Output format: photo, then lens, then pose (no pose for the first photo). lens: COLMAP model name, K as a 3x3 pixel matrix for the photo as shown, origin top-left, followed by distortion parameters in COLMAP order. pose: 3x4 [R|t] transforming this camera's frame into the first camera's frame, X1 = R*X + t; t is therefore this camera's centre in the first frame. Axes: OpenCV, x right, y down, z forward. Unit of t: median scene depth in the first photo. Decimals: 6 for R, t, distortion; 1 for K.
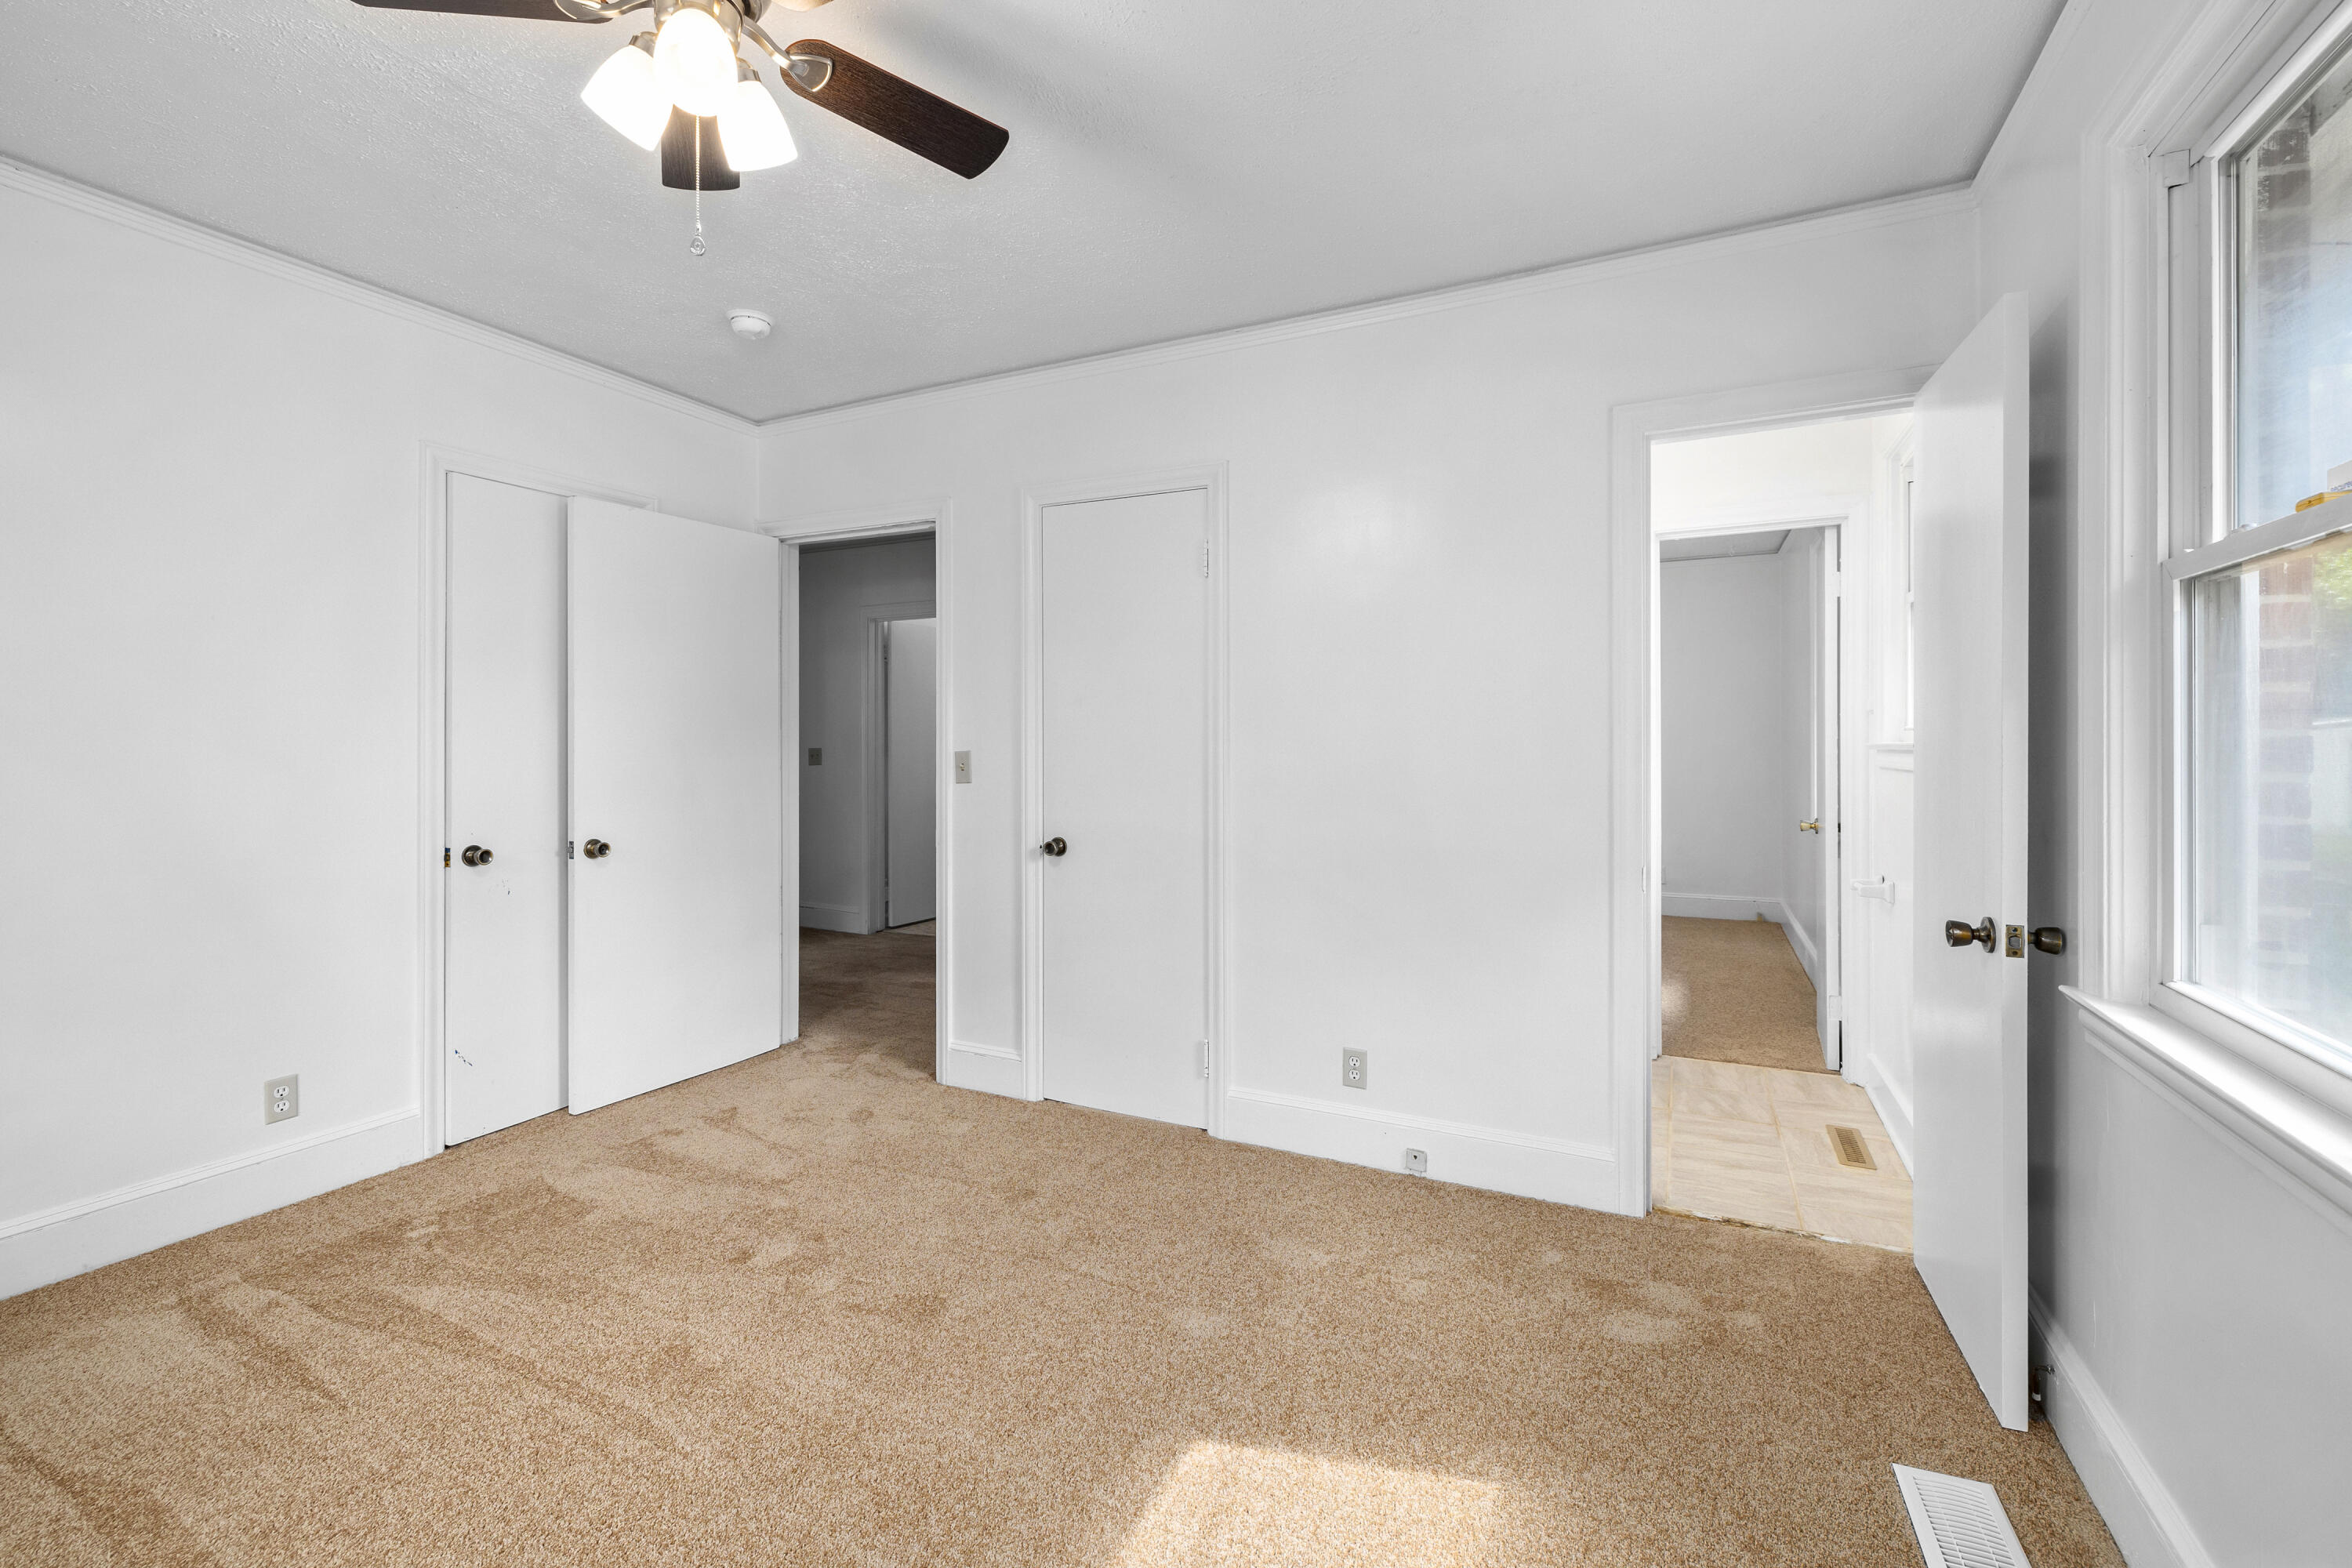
lens RADIAL K [[1020.7, 0, 1175.3], [0, 1020.7, 767.7], [0, 0, 1]] dist [0.000392, 0.000408]
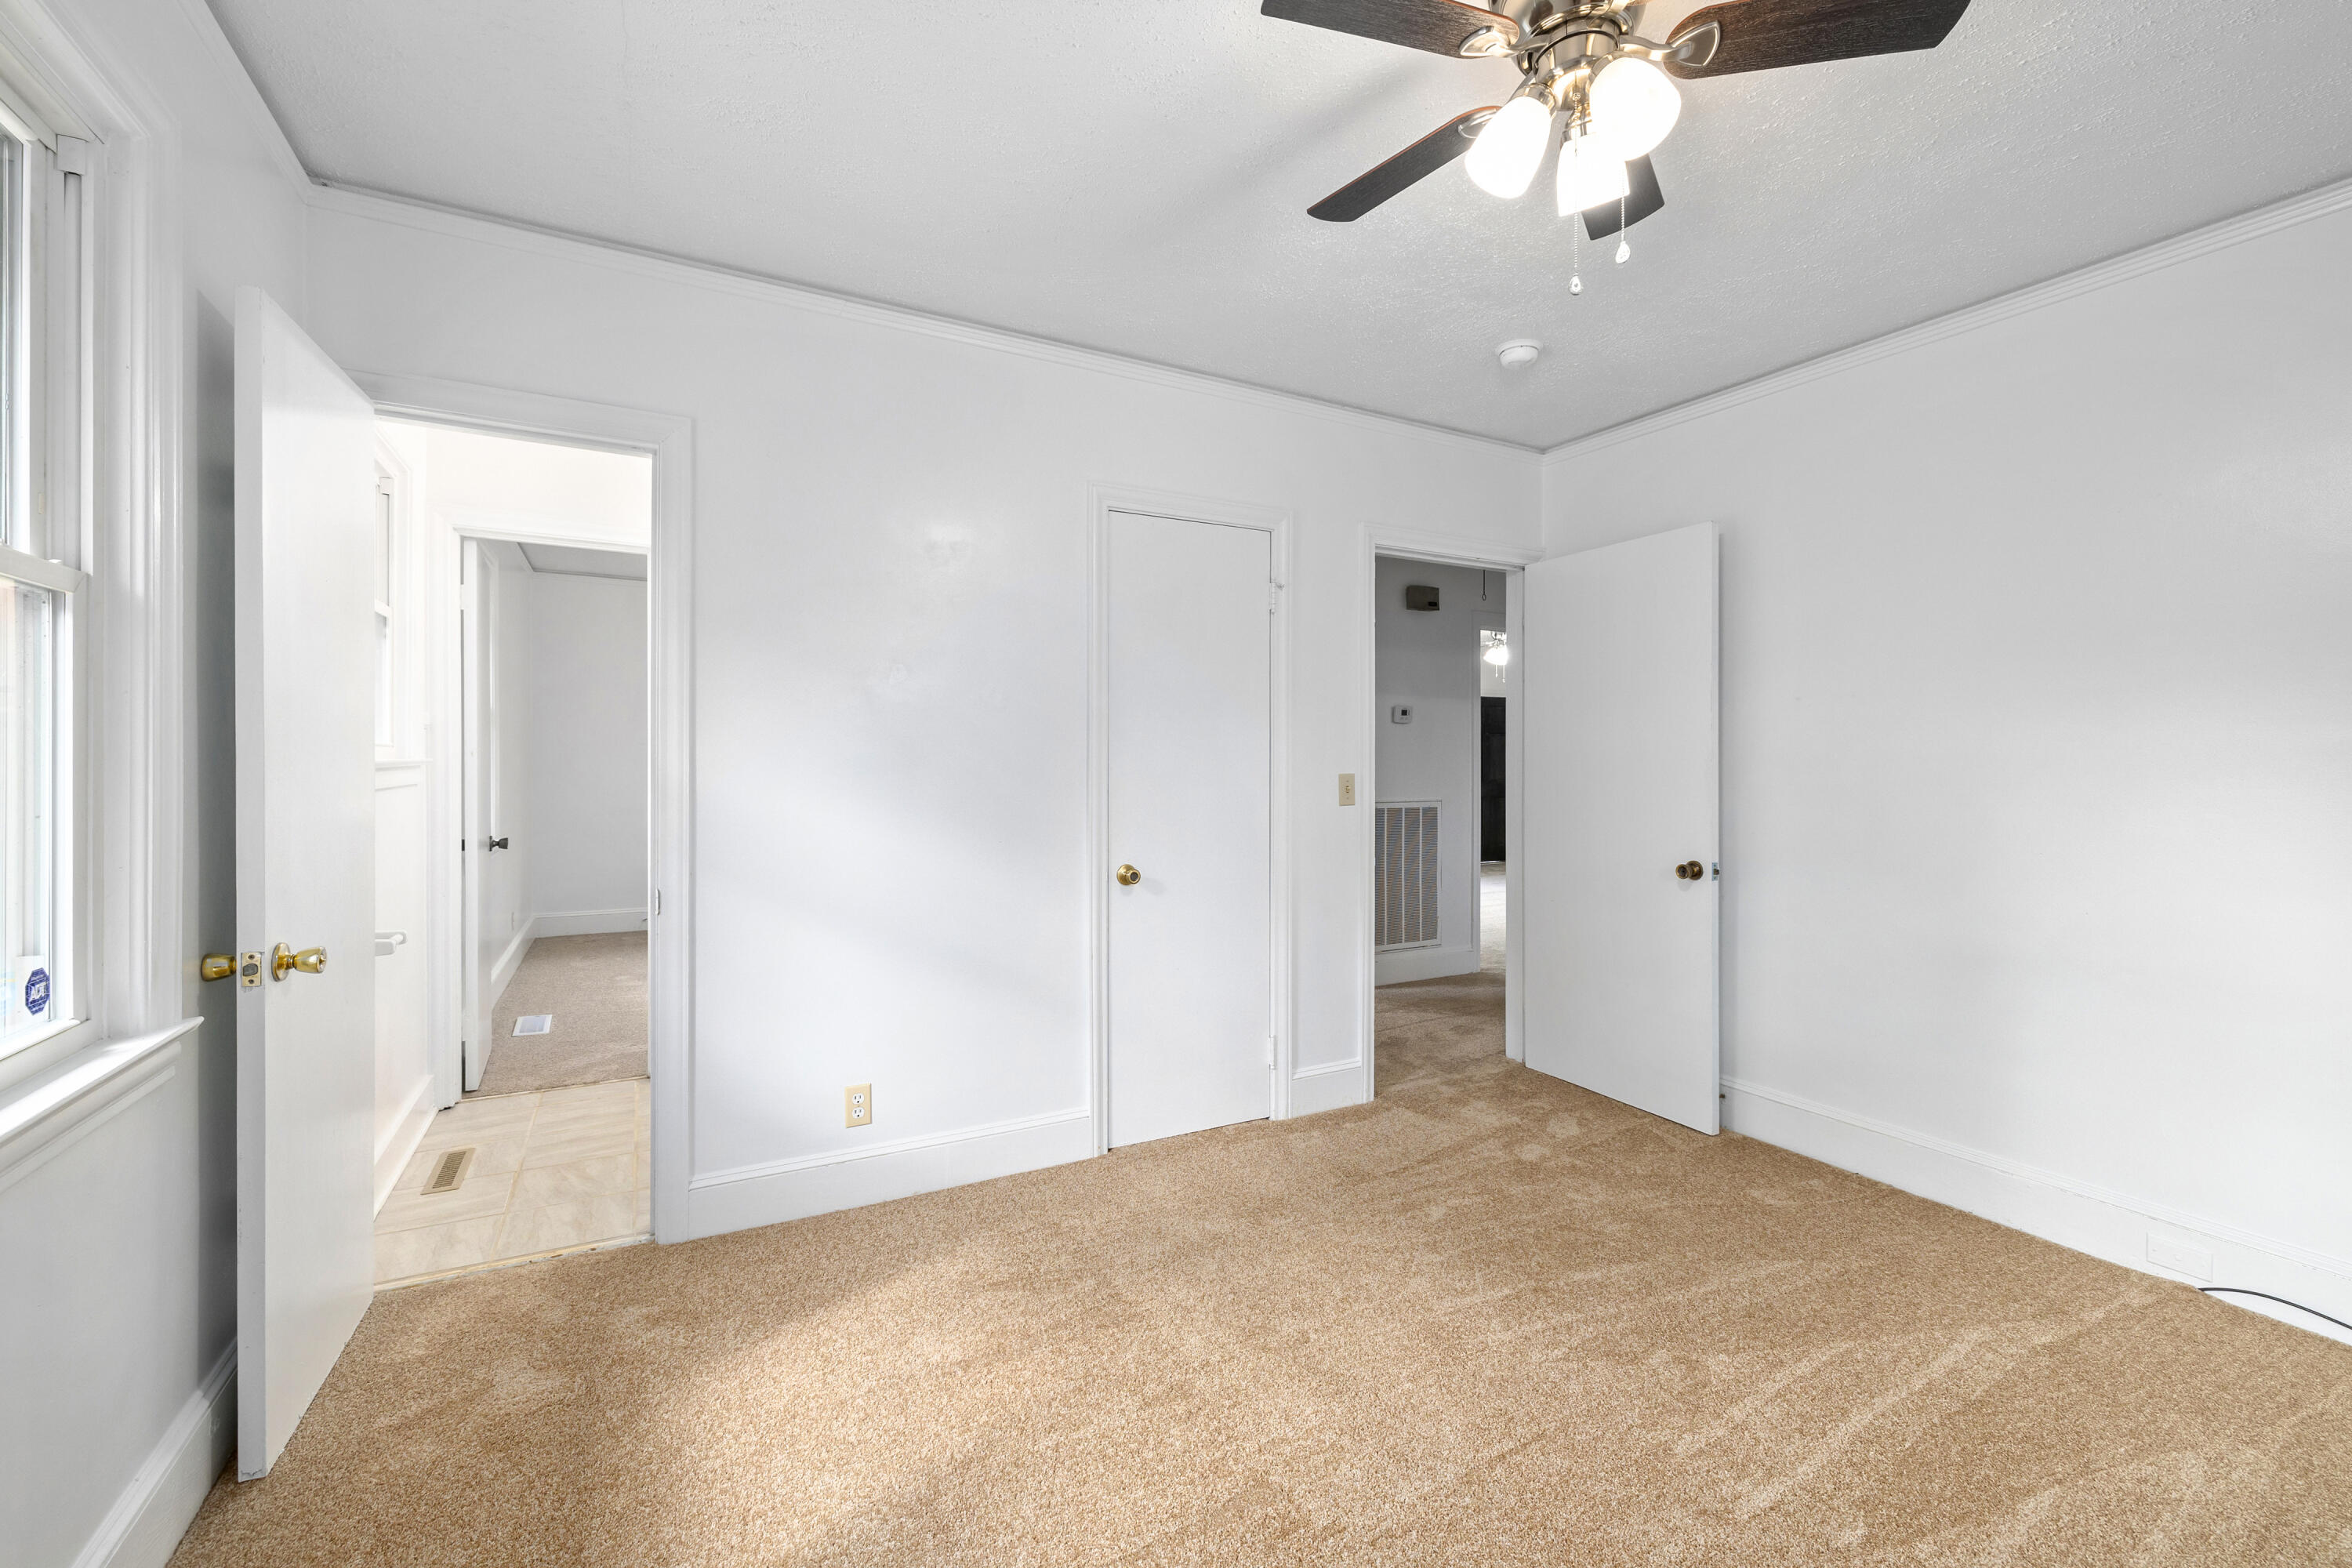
lens RADIAL K [[1020.7, 0, 1175.3], [0, 1020.7, 767.7], [0, 0, 1]] dist [0.000392, 0.000408]
pose [[-0.585219, -0.005051, -0.810859, 0.983722], [-0.007989, 0.999968, -0.000464, -0.023814], [0.810836, 0.006206, -0.585241, 2.002730]]
